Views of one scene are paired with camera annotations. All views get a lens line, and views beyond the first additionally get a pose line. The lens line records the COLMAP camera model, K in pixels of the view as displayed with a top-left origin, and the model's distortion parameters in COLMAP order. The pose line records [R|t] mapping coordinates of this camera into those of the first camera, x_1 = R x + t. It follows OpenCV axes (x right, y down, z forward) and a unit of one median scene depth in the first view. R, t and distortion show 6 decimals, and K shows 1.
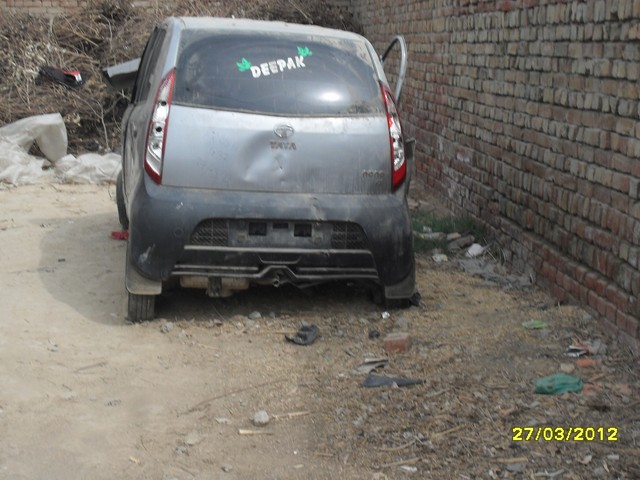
lens RADIAL K [[1104.9, 0, 320.0], [0, 1104.9, 240.0], [0, 0, 1]] dist [-0.012174, 0.002726]
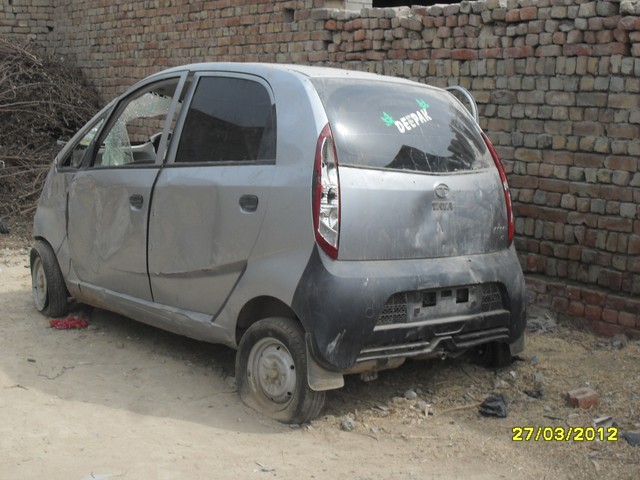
lens RADIAL K [[1104.9, 0, 320.0], [0, 1104.9, 240.0], [0, 0, 1]] dist [-0.012174, 0.002726]
pose [[0.833508, -0.074622, 0.547445, -0.621825], [0.090383, 0.995905, -0.001860, -0.064615], [-0.545064, 0.051030, 0.836840, 0.284155]]
